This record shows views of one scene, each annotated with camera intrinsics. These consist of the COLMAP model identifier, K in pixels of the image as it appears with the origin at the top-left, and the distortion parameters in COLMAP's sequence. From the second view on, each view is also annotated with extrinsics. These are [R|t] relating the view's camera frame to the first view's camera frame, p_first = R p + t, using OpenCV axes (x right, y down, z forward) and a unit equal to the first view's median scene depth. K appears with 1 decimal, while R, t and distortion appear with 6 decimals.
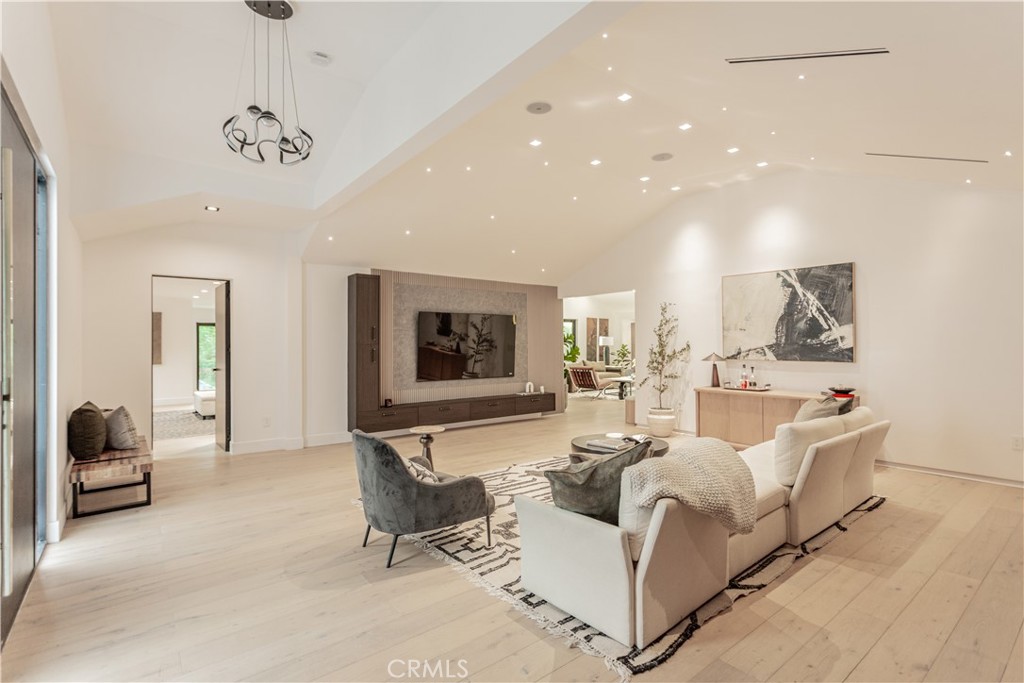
lens RADIAL K [[485.9, 0, 506.9], [0, 485.9, 340.9], [0, 0, 1]] dist [0.000940, 0.001870]
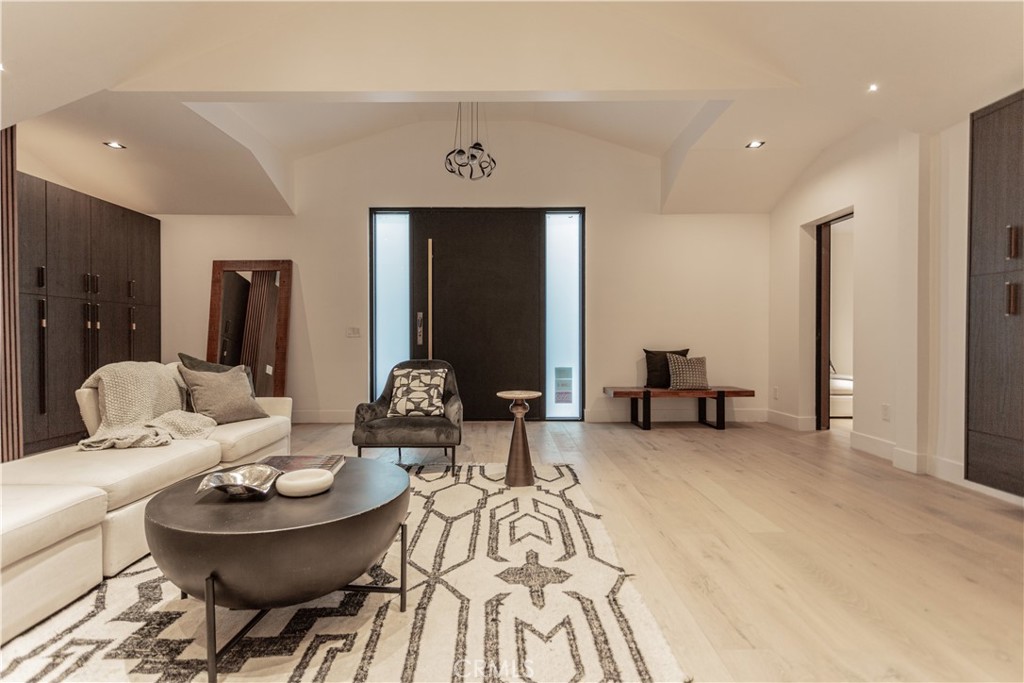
lens RADIAL K [[485.9, 0, 506.9], [0, 485.9, 340.9], [0, 0, 1]] dist [0.000940, 0.001870]
pose [[-0.610351, 0.015815, -0.791973, 0.329344], [0.008170, 0.999873, 0.013669, 0.062301], [0.792089, 0.001872, -0.610402, 1.041094]]
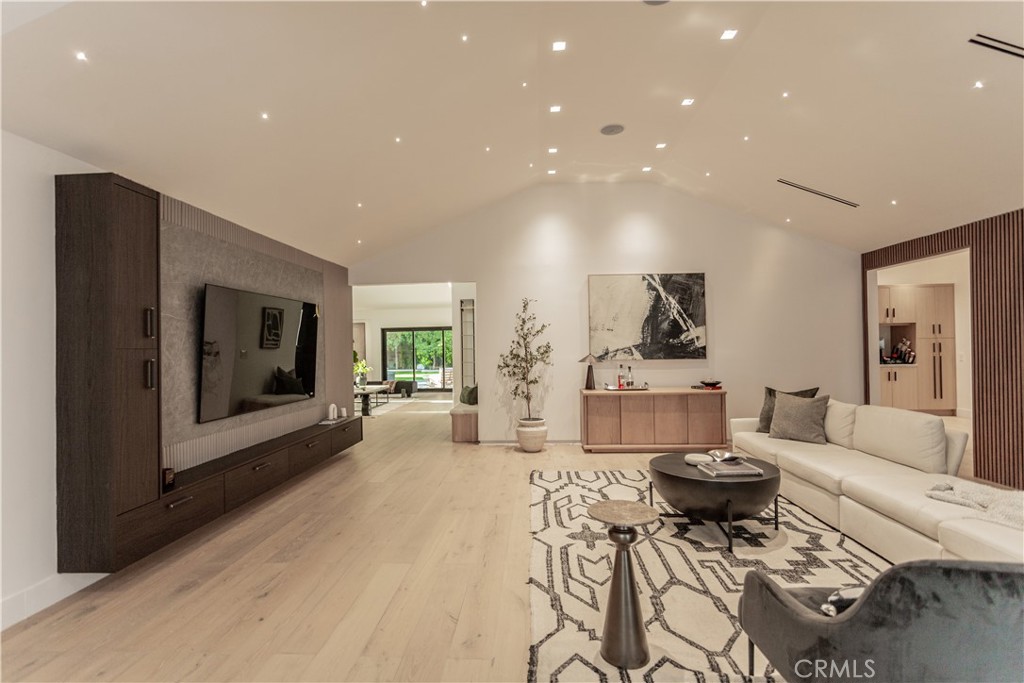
lens RADIAL K [[485.9, 0, 506.9], [0, 485.9, 340.9], [0, 0, 1]] dist [0.000940, 0.001870]
pose [[0.661807, 0.001749, 0.749672, -0.438311], [0.008787, 0.999910, -0.010090, 0.008320], [-0.749622, 0.013265, 0.661733, 0.541489]]
